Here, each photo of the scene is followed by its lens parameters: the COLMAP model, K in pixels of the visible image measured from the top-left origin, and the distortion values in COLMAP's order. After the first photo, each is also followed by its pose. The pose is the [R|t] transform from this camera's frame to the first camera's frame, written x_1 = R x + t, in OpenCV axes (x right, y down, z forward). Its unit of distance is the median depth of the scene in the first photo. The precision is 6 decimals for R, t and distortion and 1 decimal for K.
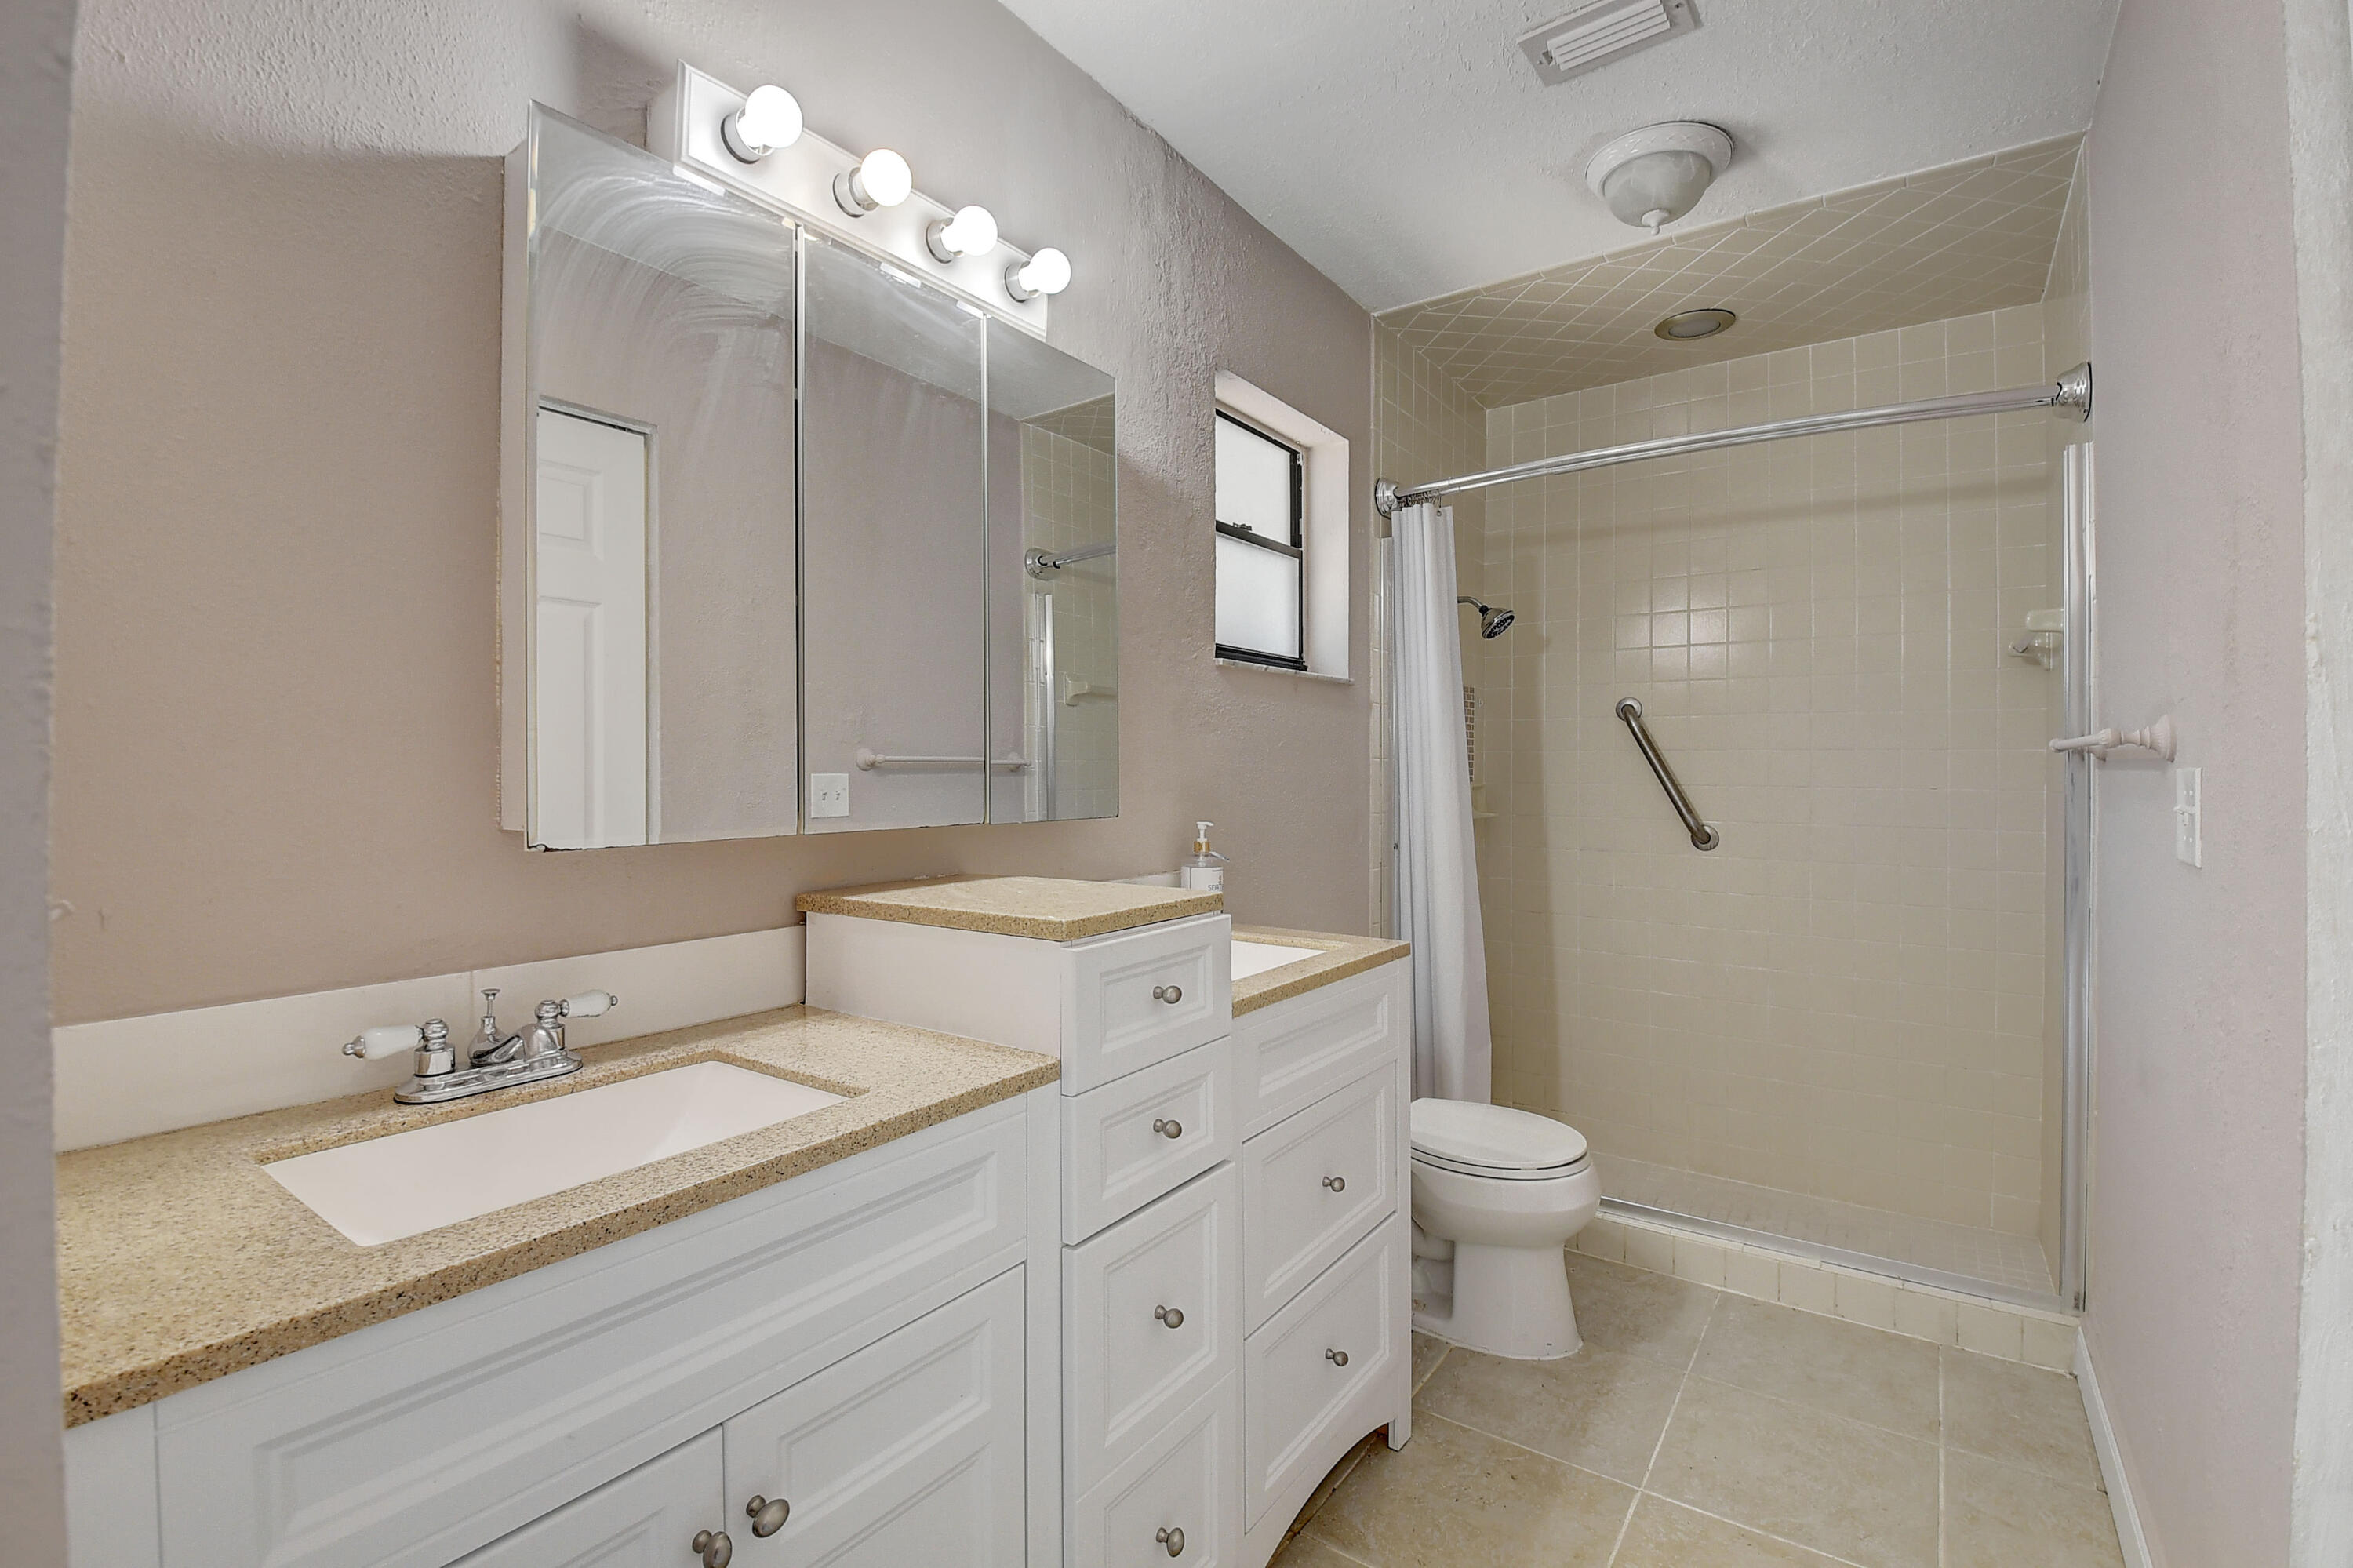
lens RADIAL K [[1055.6, 0, 1157.9], [0, 1055.6, 761.4], [0, 0, 1]] dist [-0.005209, -0.013056]
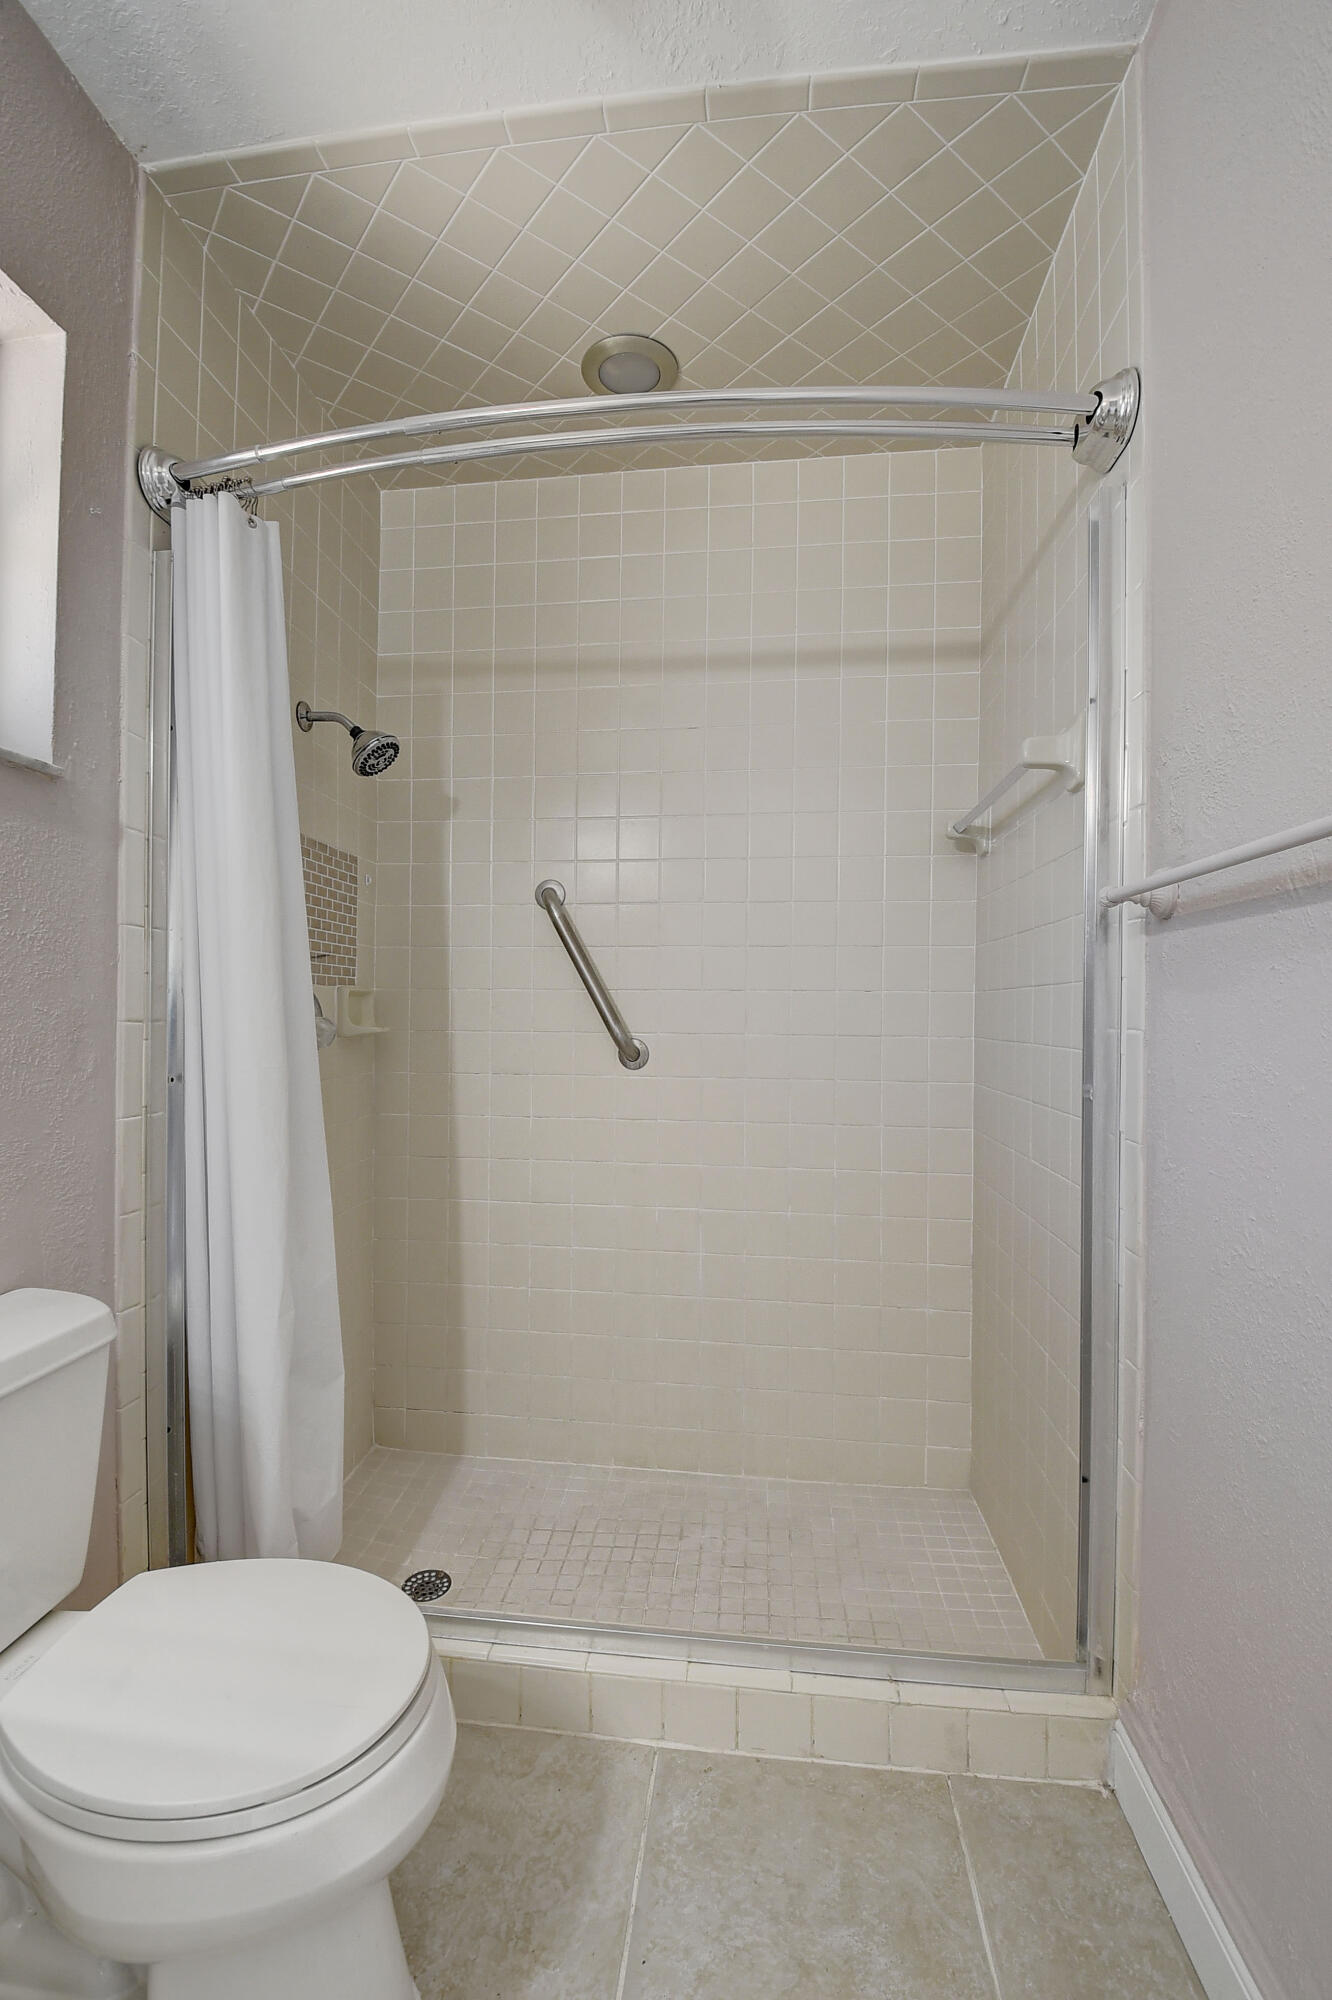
lens RADIAL K [[897.2, 0, 662.1], [0, 897.2, 1003.5], [0, 0, 1]] dist [-0.005209, -0.013056]
pose [[0.869213, 0.008347, 0.494367, 0.217026], [-0.009150, 0.999958, -0.000795, 0.038496], [-0.494352, -0.003833, 0.869253, 0.429858]]
